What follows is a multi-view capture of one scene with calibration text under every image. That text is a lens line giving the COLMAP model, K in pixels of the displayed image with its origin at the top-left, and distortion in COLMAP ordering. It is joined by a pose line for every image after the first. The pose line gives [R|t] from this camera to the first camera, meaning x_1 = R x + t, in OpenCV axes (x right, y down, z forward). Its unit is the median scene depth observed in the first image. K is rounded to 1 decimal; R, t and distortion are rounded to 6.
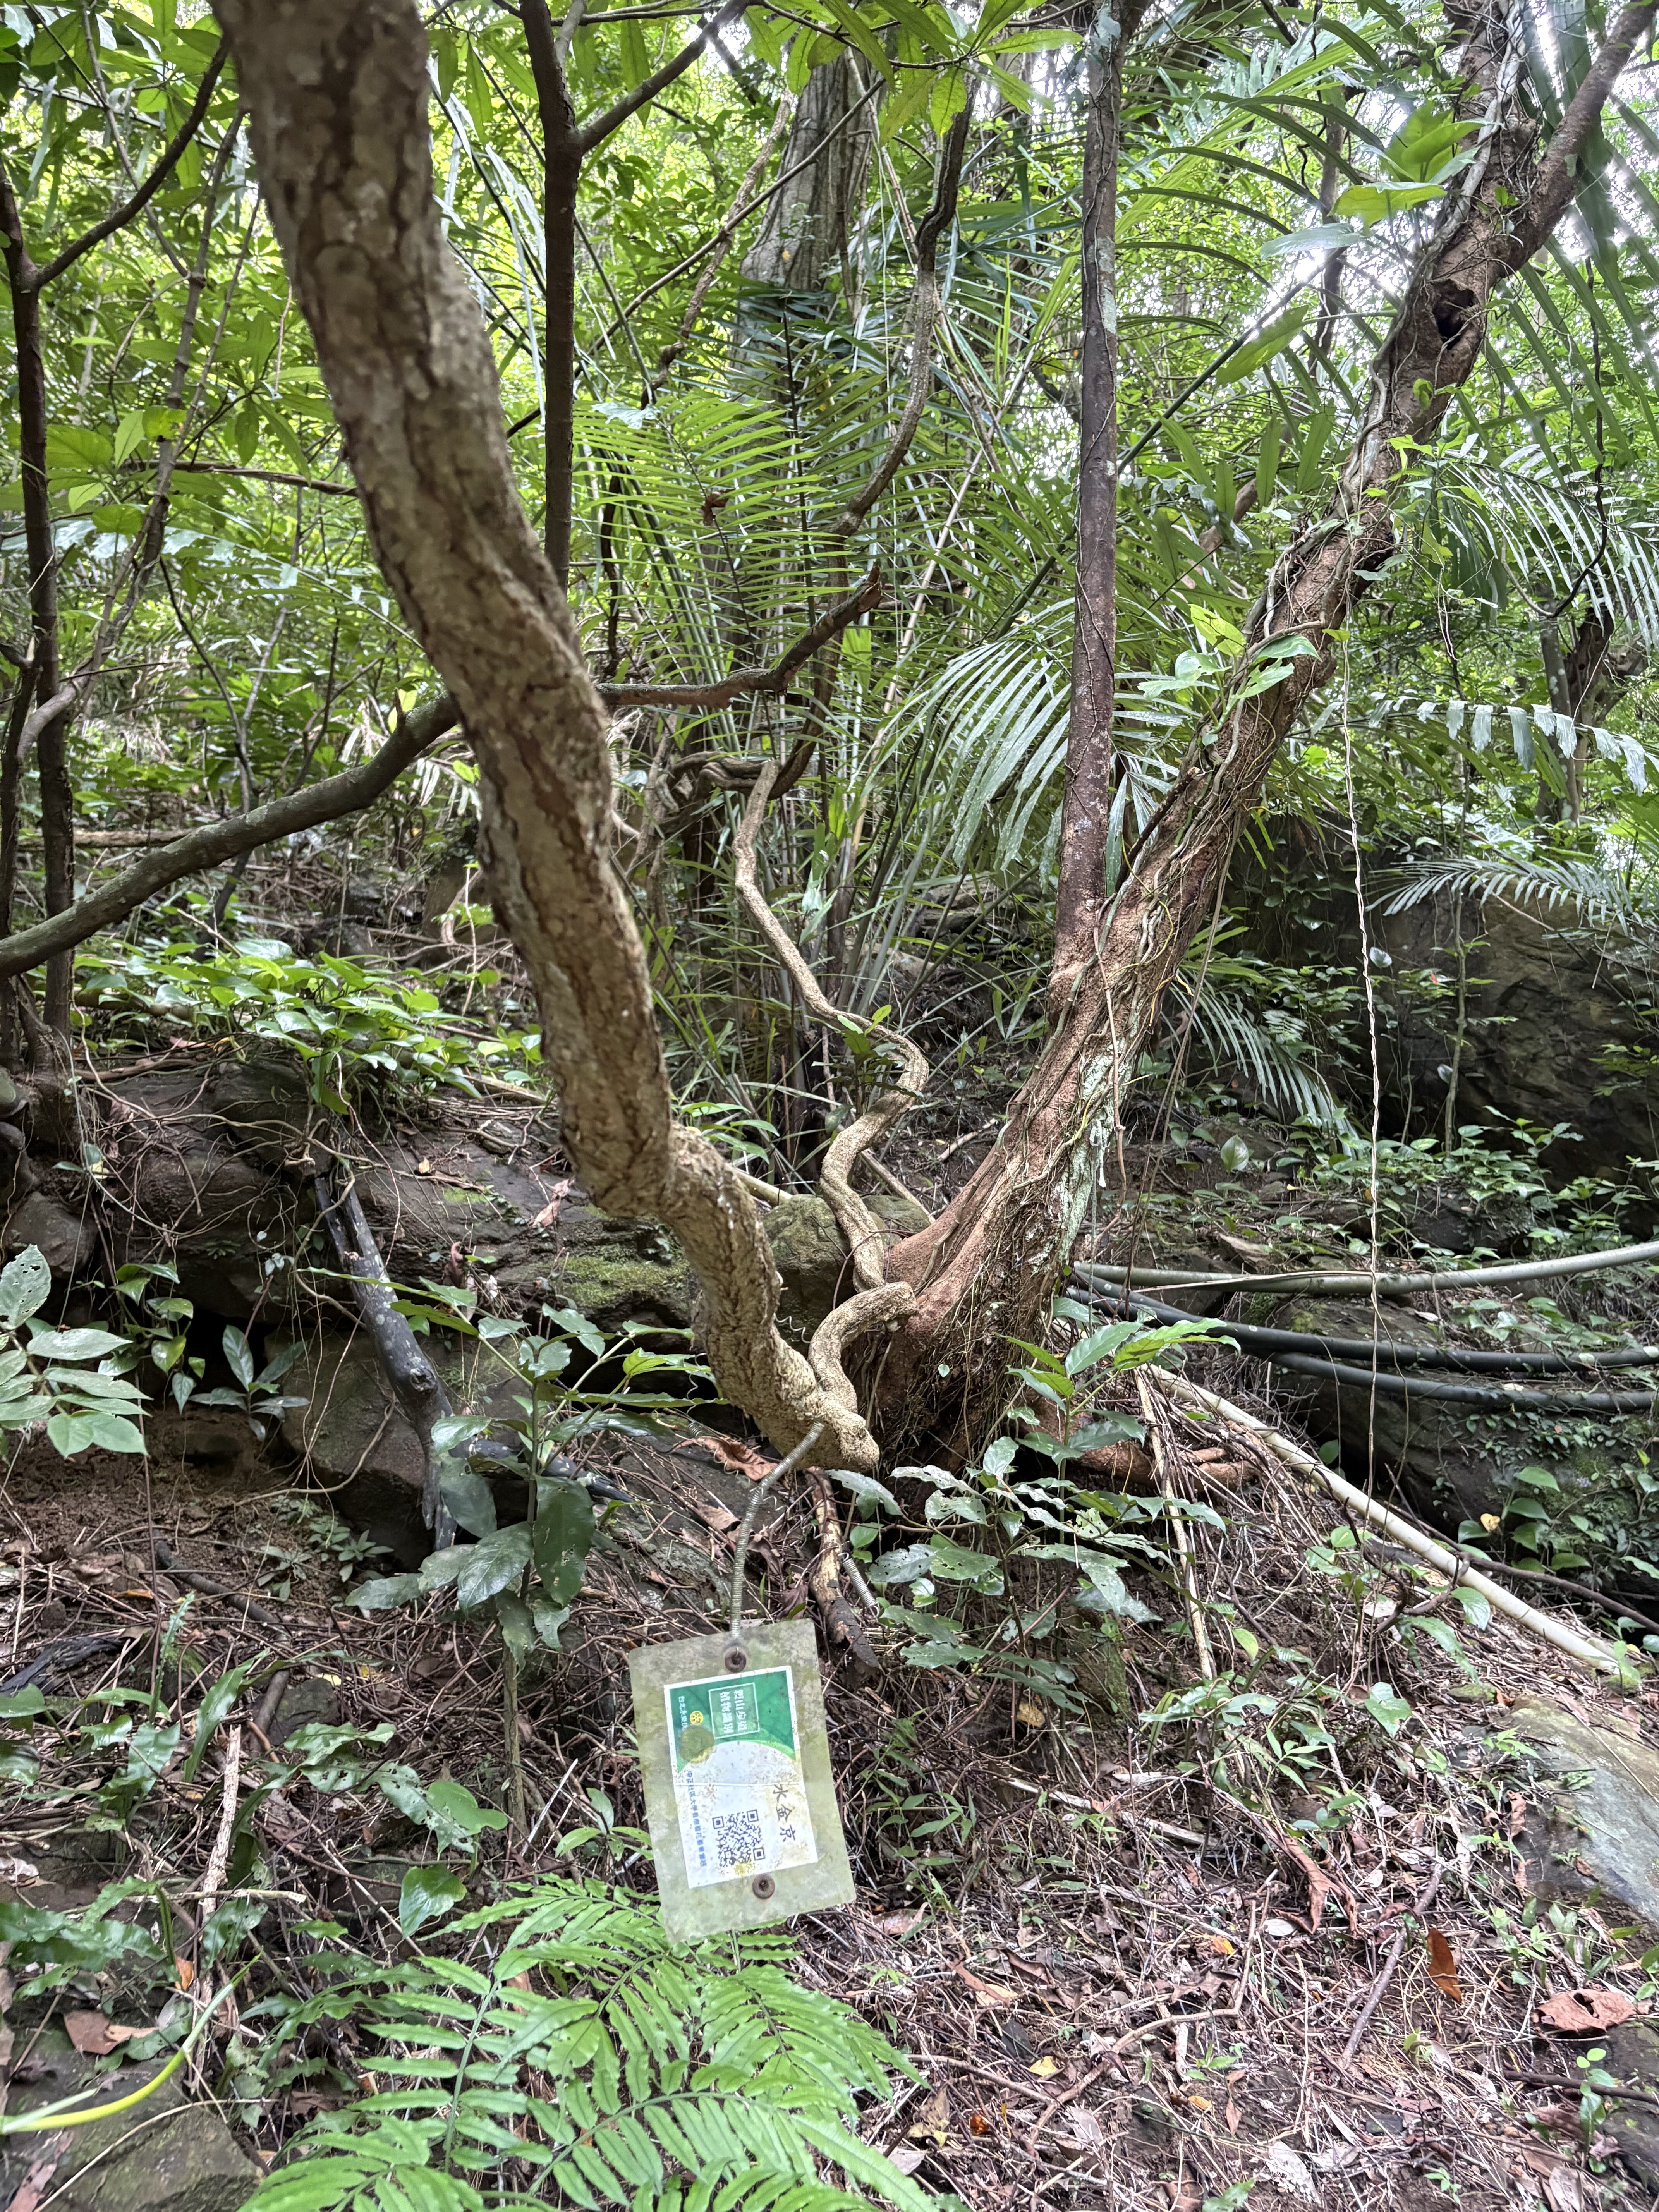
lens RADIAL K [[1656.2, 0, 832.1], [0, 1656.2, 1091.2], [0, 0, 1]] dist [0.005415, -0.006559]
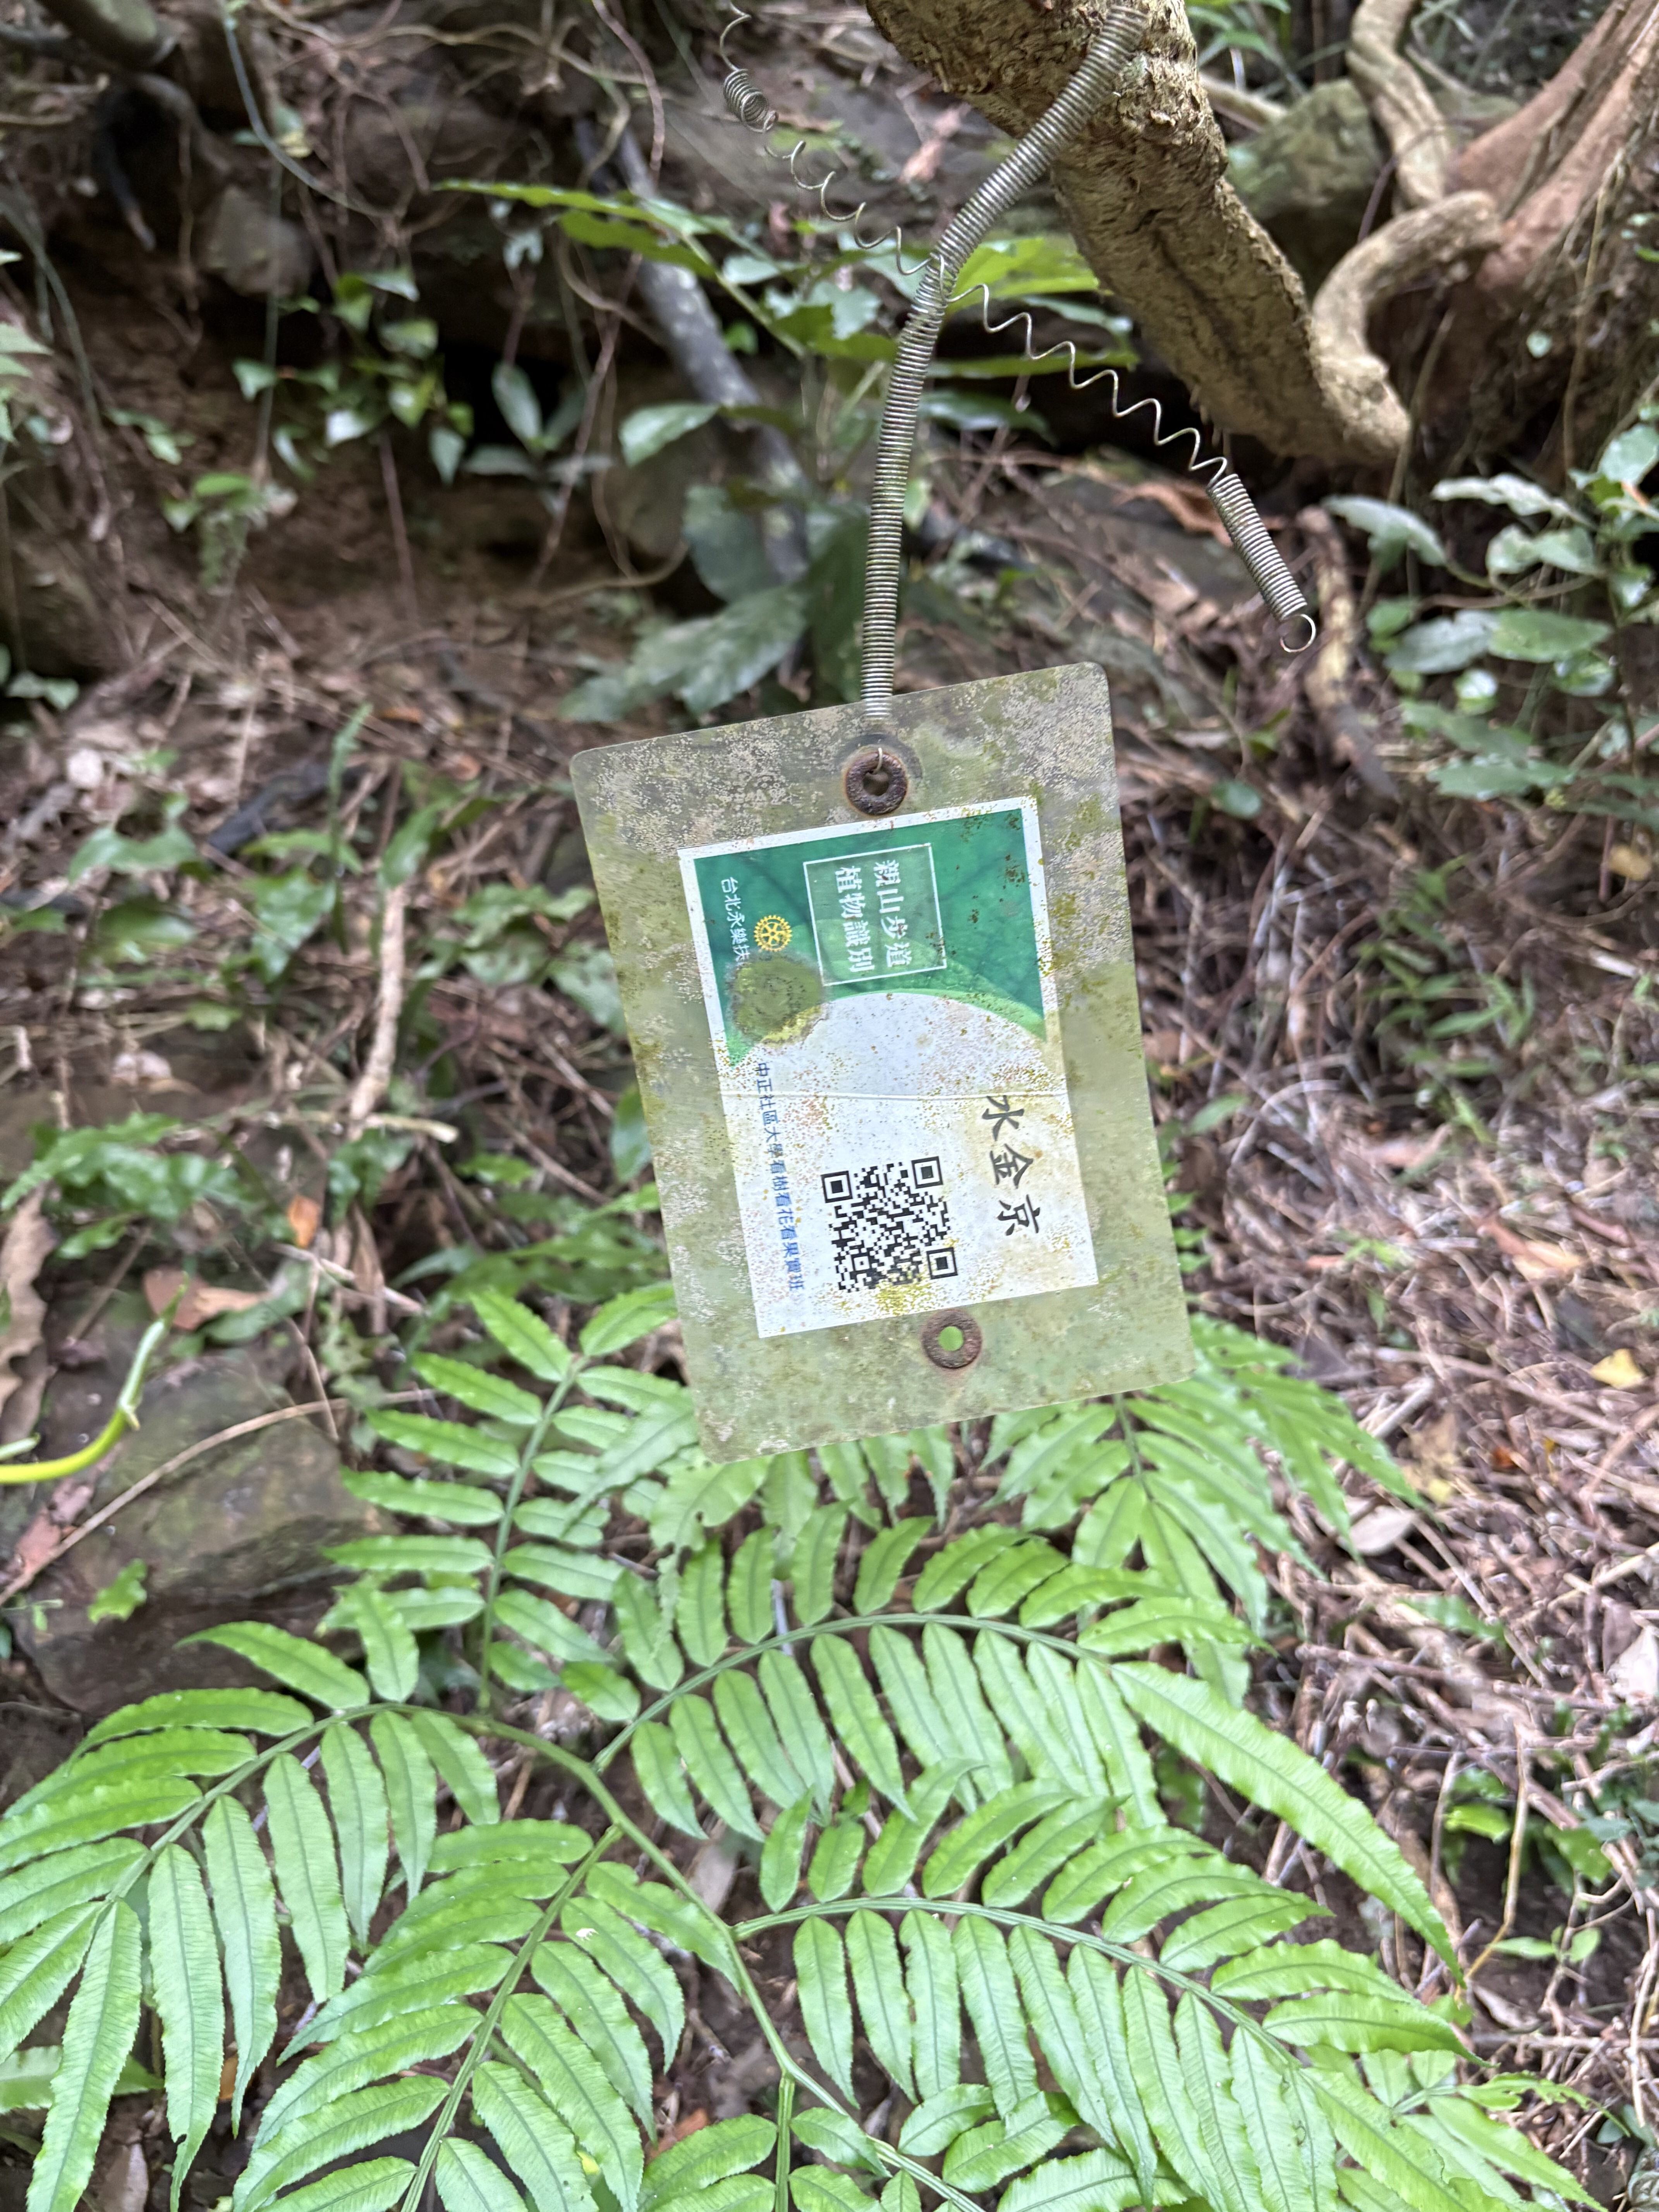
lens RADIAL K [[1656.2, 0, 832.1], [0, 1656.2, 1091.2], [0, 0, 1]] dist [0.005415, -0.006559]
pose [[0.952797, 0.045743, -0.300142, 0.017717], [0.106040, 0.876187, 0.470161, 0.113865], [0.284487, -0.479795, 0.829978, 0.326432]]
